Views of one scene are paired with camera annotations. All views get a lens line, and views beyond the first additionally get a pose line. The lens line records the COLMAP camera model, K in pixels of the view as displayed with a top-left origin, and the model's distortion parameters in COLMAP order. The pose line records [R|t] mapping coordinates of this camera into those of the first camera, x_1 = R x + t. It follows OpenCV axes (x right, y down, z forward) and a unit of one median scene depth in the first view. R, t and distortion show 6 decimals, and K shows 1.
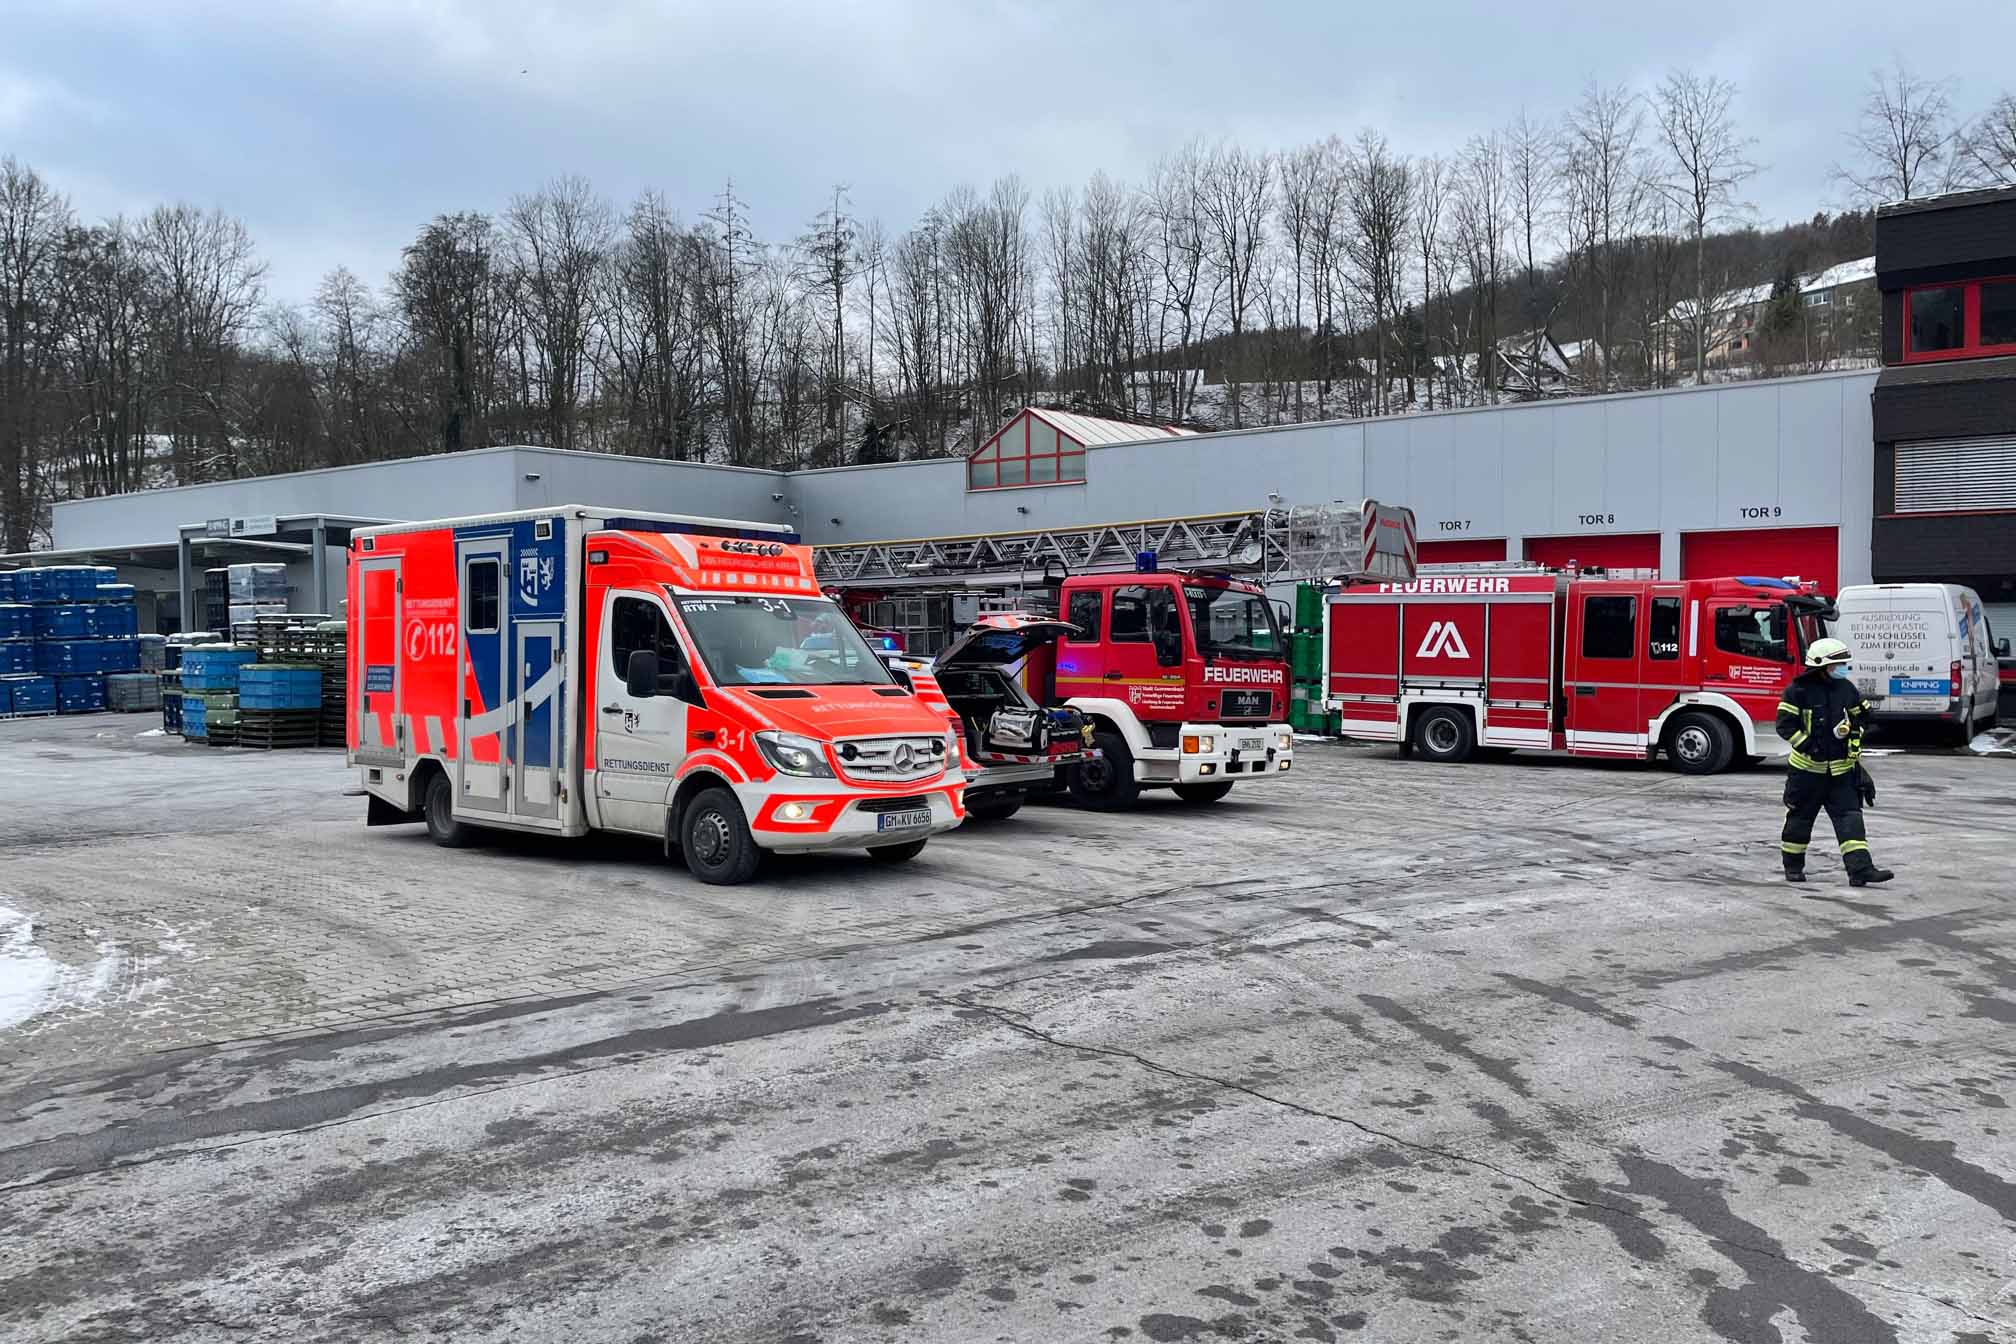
lens RADIAL K [[1538.5, 0, 1008.0], [0, 1538.5, 672.0], [0, 0, 1]] dist [0.001802, 0.000714]
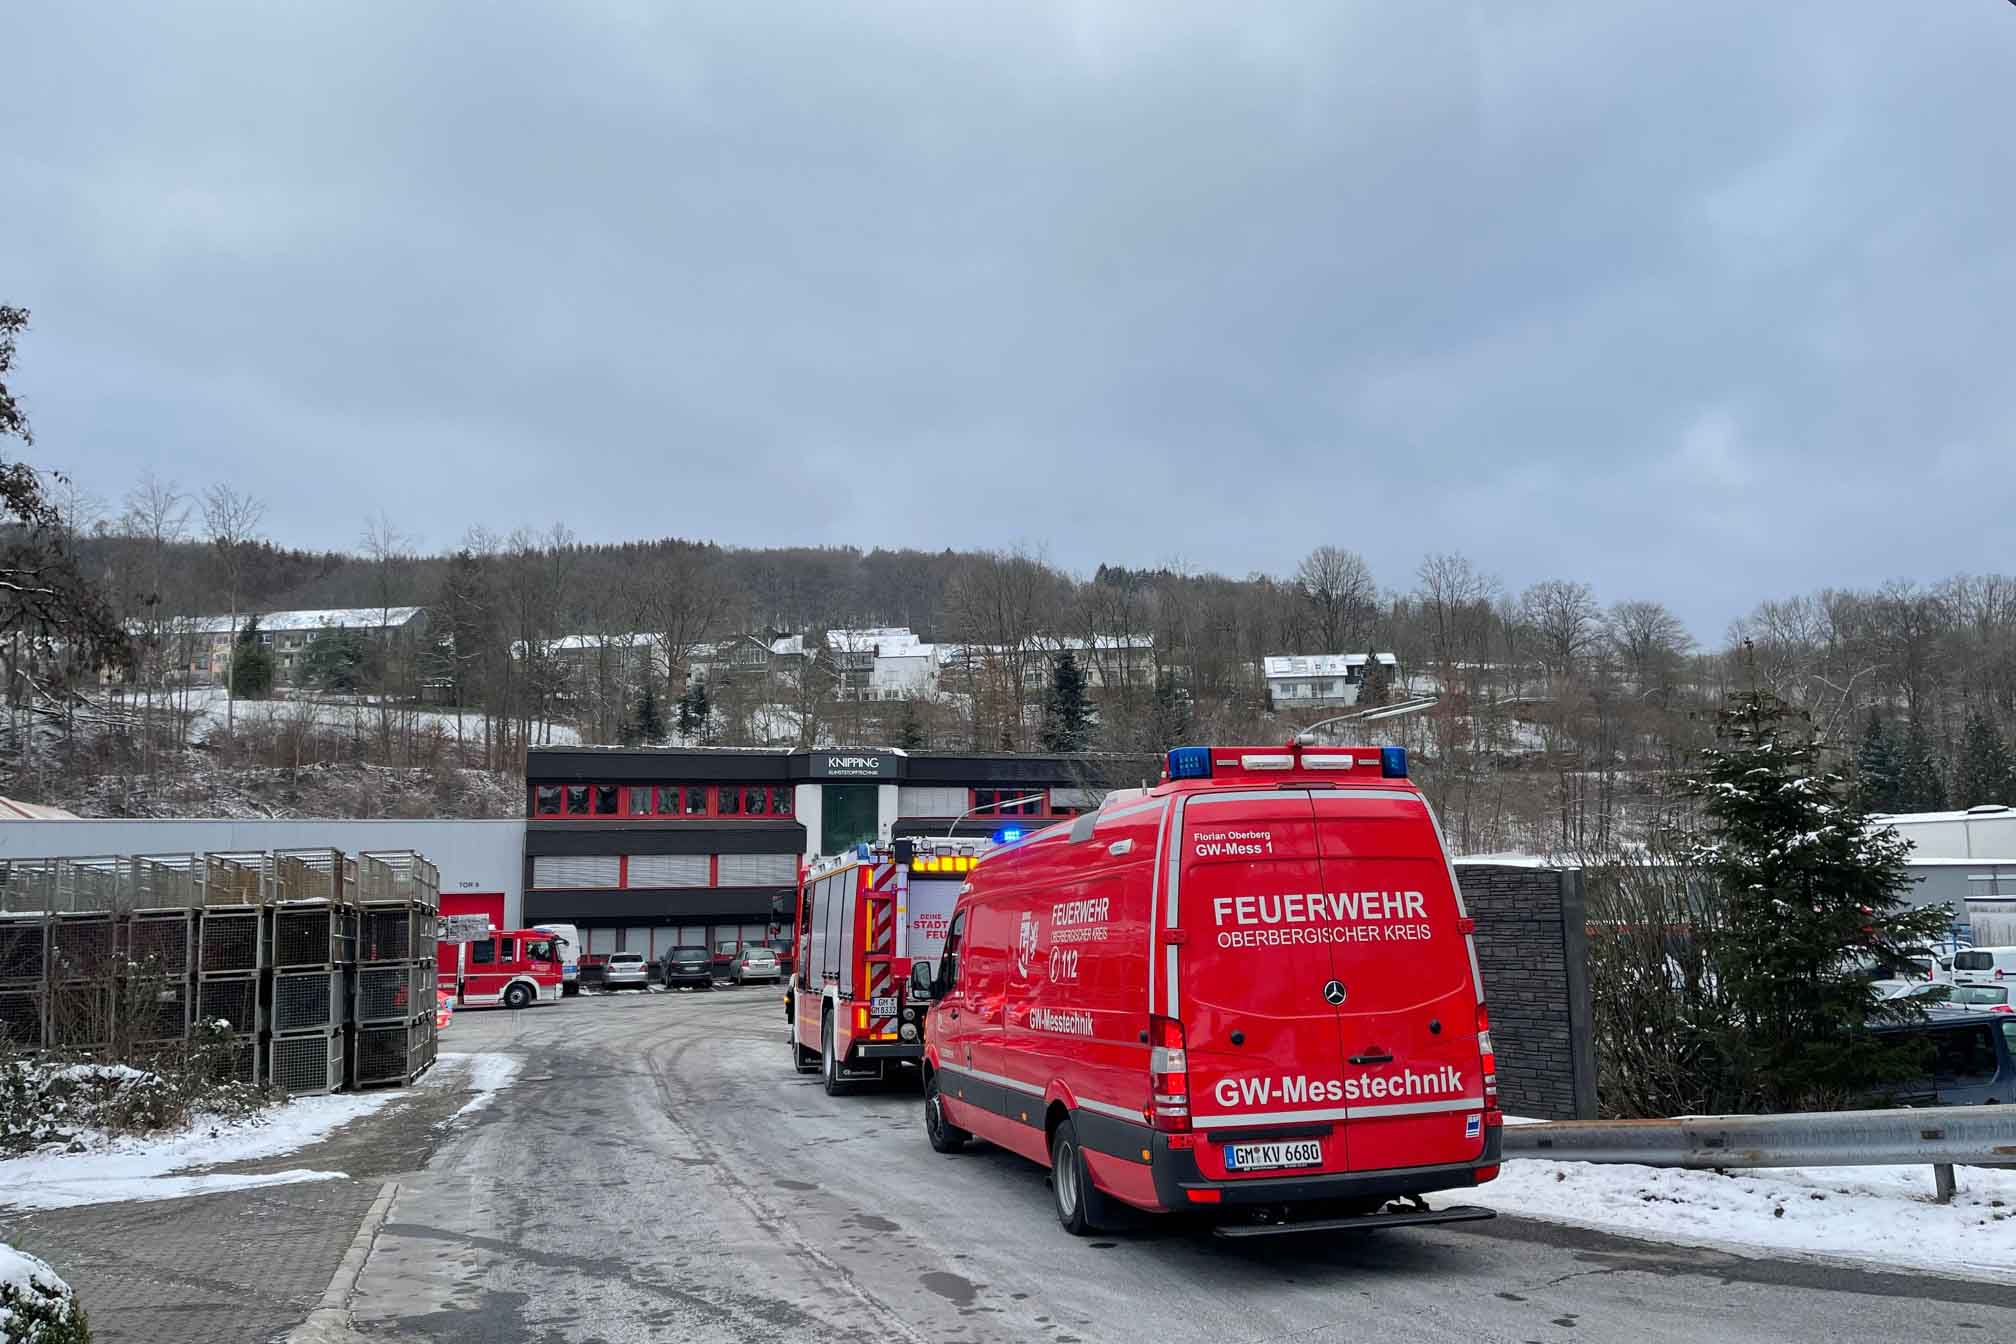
lens RADIAL K [[1538.5, 0, 1008.0], [0, 1538.5, 672.0], [0, 0, 1]] dist [0.001802, 0.000714]
pose [[0.555784, 0.107213, 0.824384, -1.011375], [0.044100, 0.986450, -0.158022, -0.035977], [-0.830156, 0.124181, 0.543525, -0.894758]]
